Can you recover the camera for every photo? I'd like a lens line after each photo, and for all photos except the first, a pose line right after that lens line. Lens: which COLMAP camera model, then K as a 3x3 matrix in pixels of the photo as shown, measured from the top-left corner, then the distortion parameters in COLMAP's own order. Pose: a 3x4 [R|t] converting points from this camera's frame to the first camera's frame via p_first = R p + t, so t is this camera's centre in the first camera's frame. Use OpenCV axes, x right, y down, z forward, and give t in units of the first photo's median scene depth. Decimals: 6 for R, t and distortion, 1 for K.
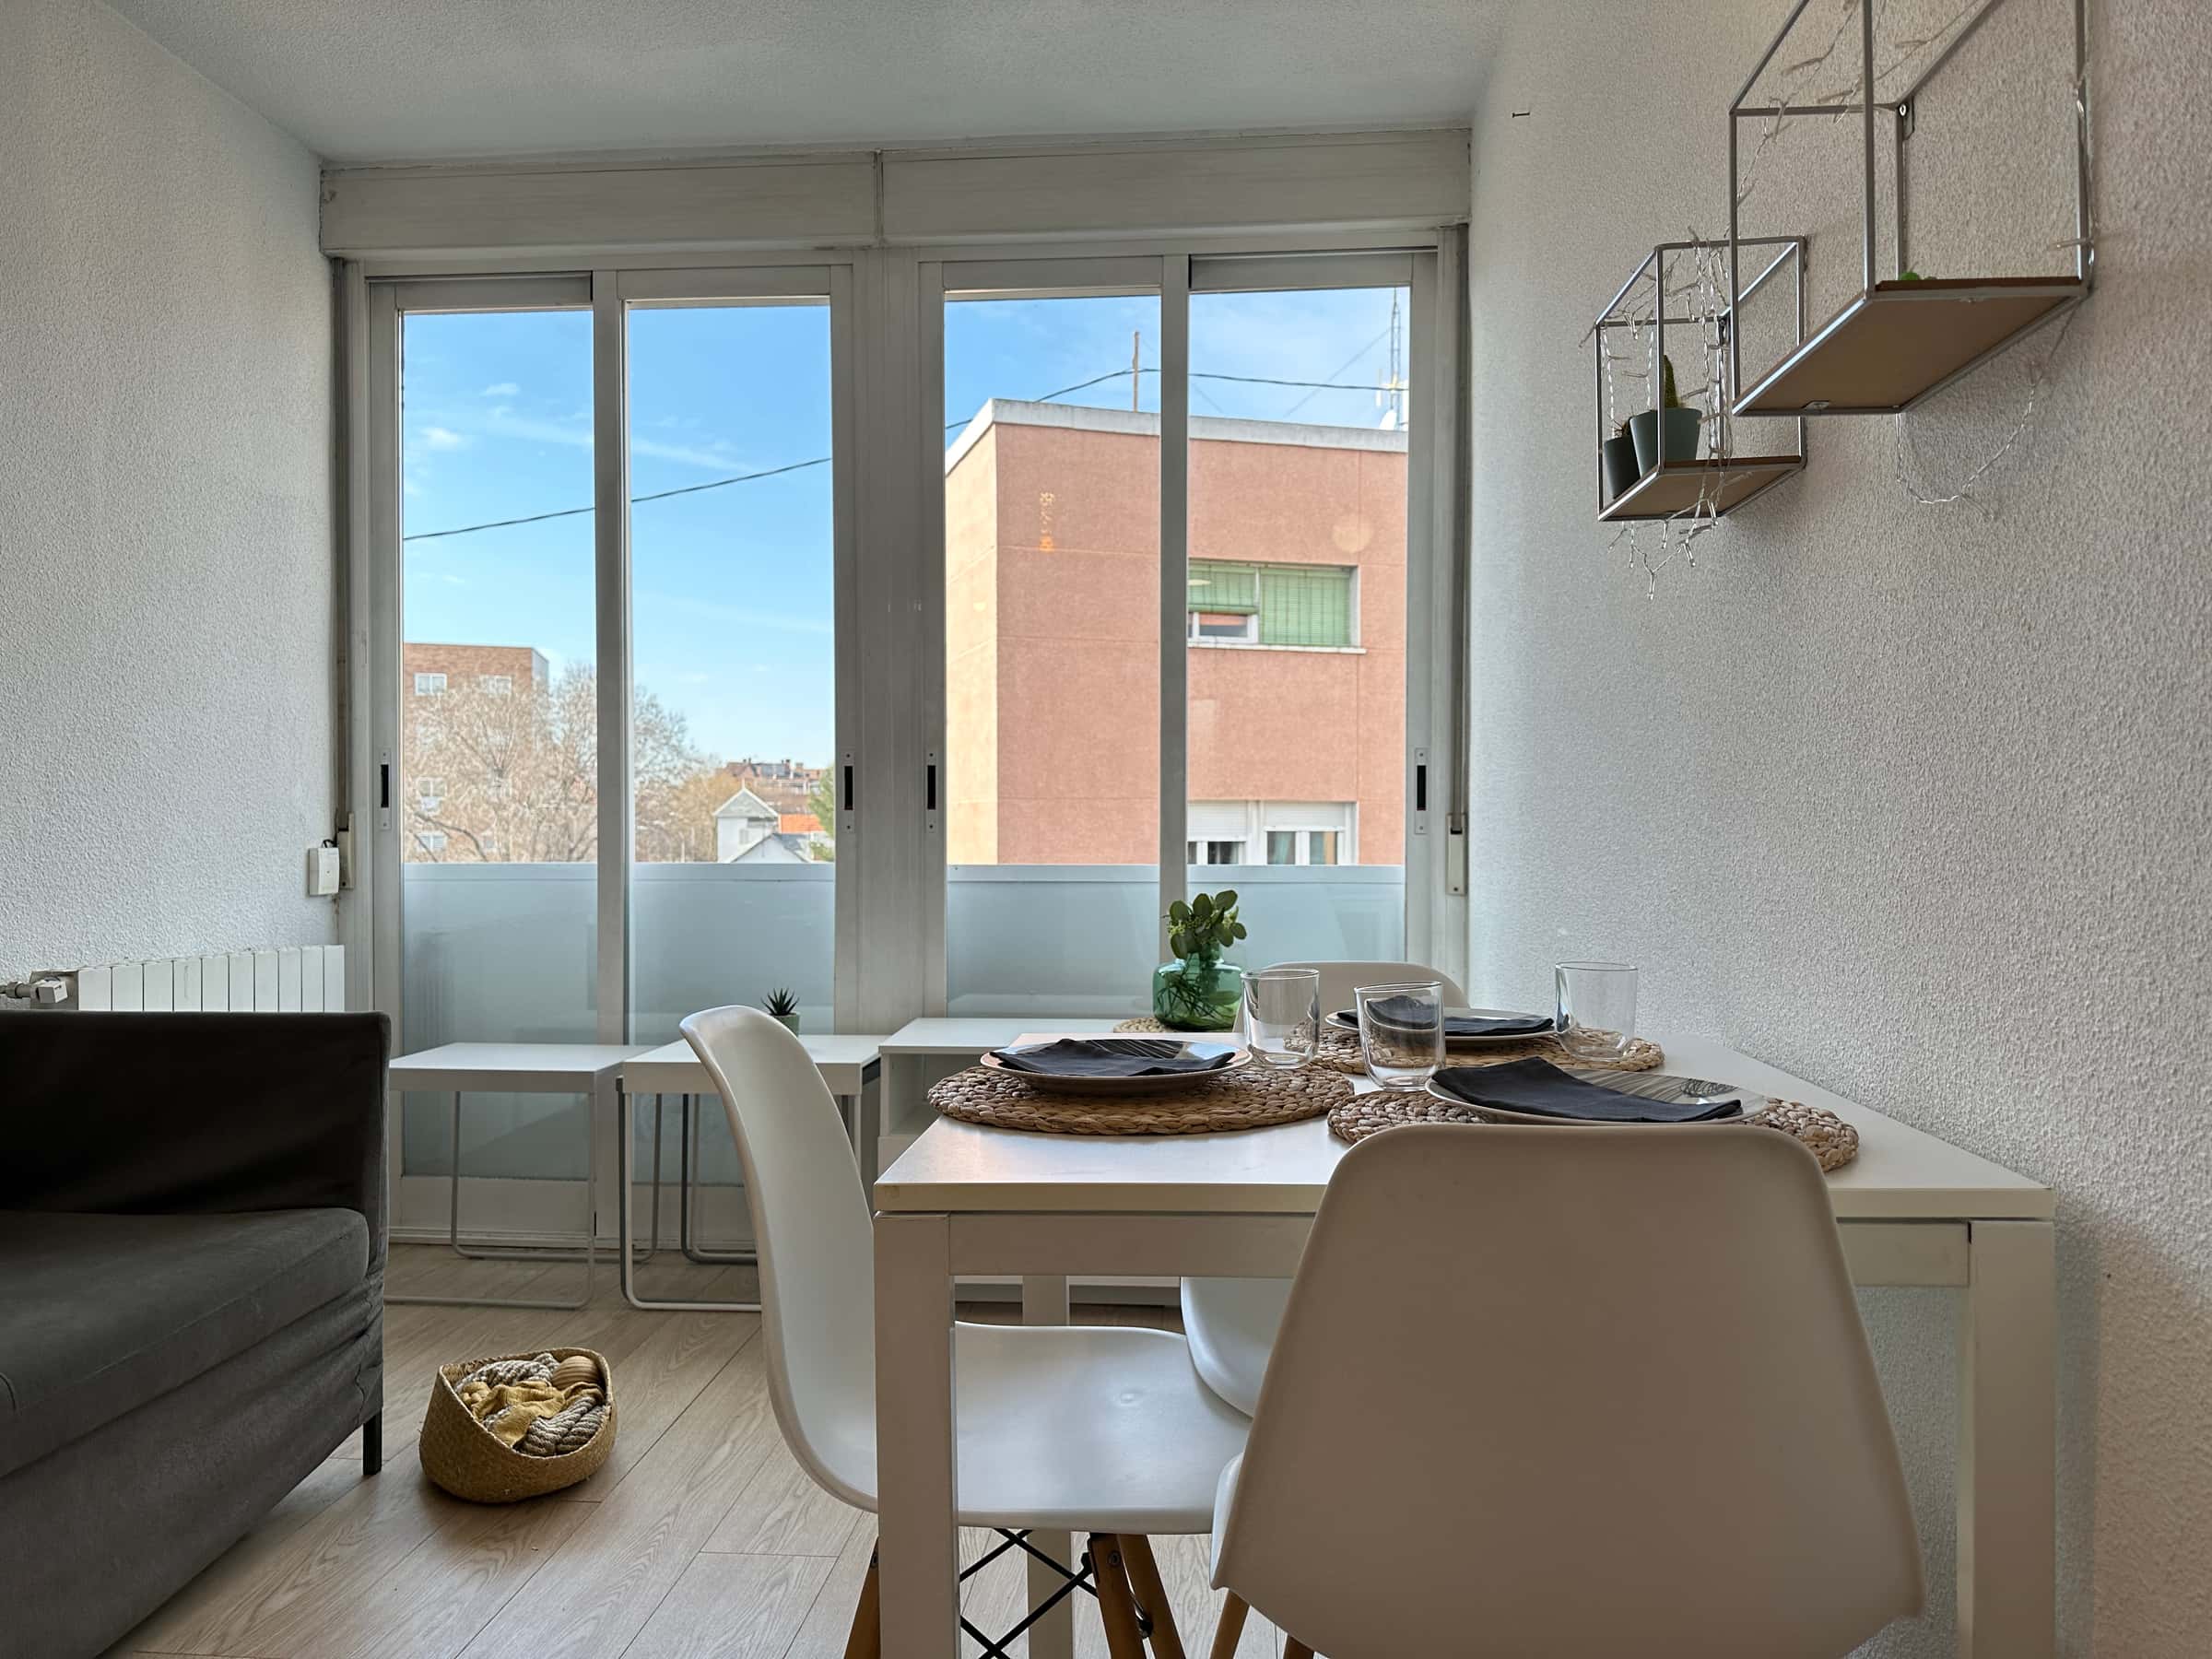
lens RADIAL K [[1557.4, 0, 1116.7], [0, 1557.4, 866.7], [0, 0, 1]] dist [0.122596, -0.169158]
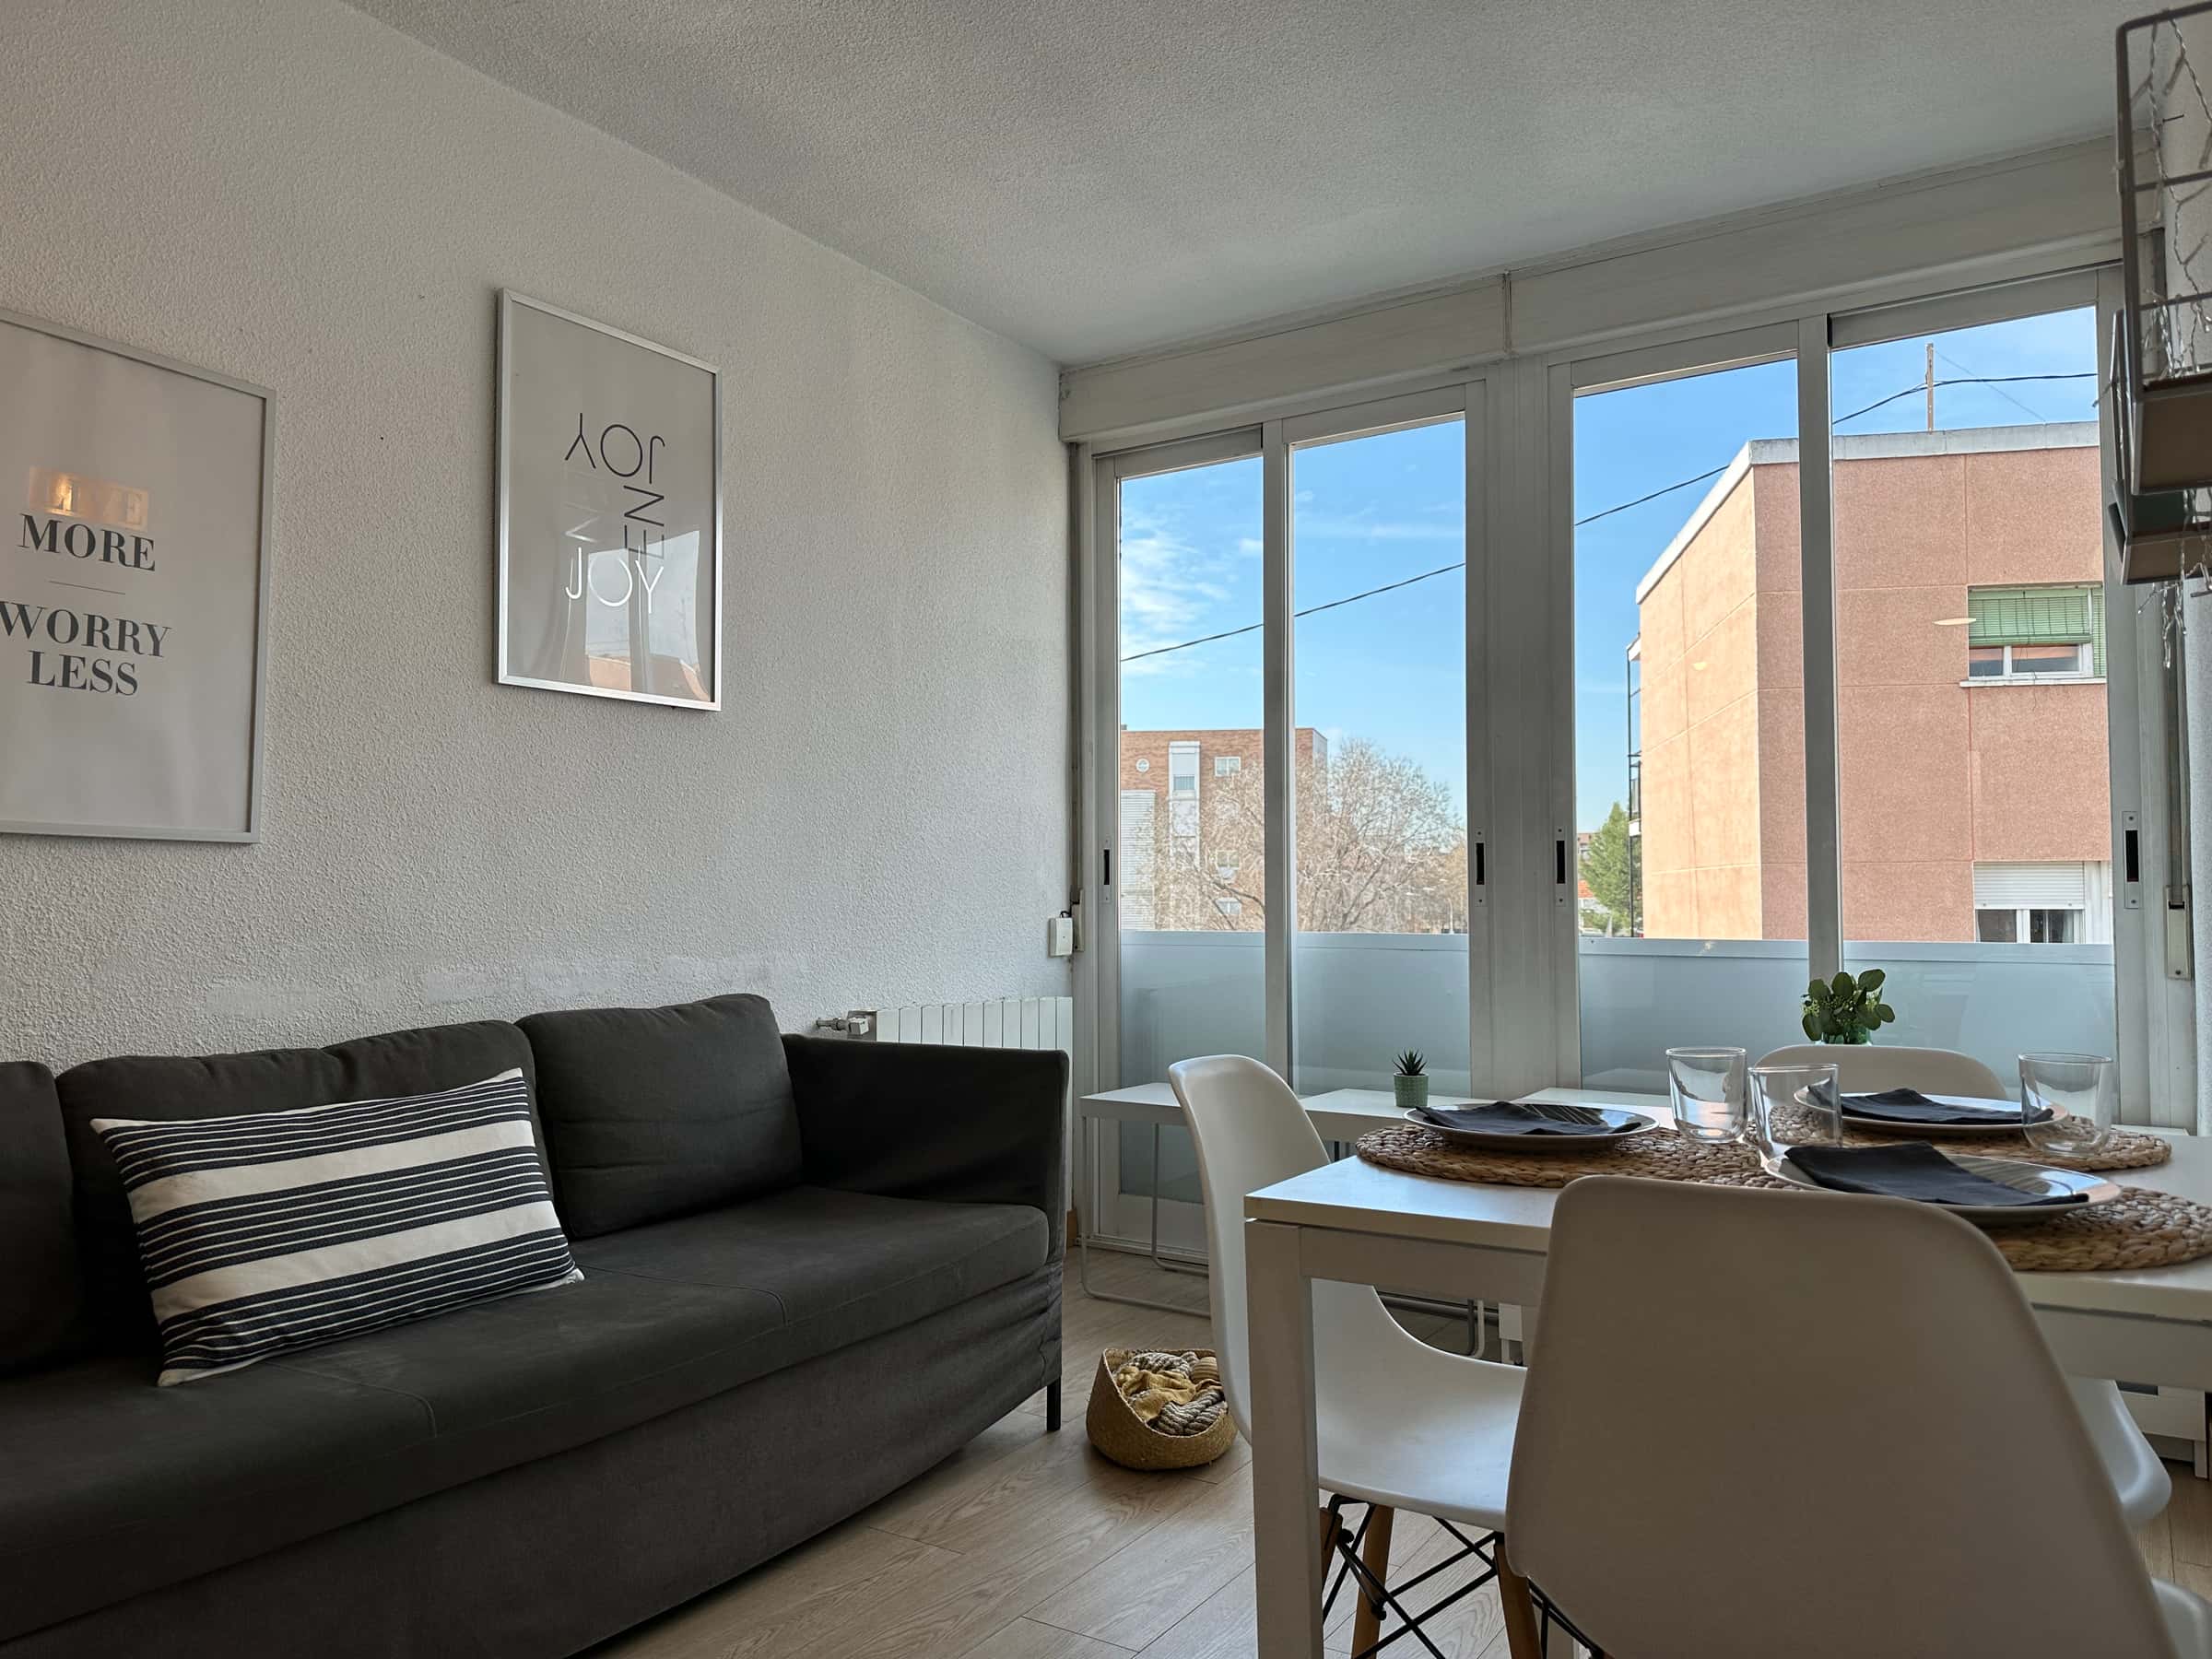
lens RADIAL K [[1557.4, 0, 1116.7], [0, 1557.4, 866.7], [0, 0, 1]] dist [0.122596, -0.169158]
pose [[0.885508, -0.010170, -0.464514, 0.109794], [-0.009266, 0.999175, -0.039539, -0.004339], [0.464533, 0.039316, 0.884683, -0.055377]]
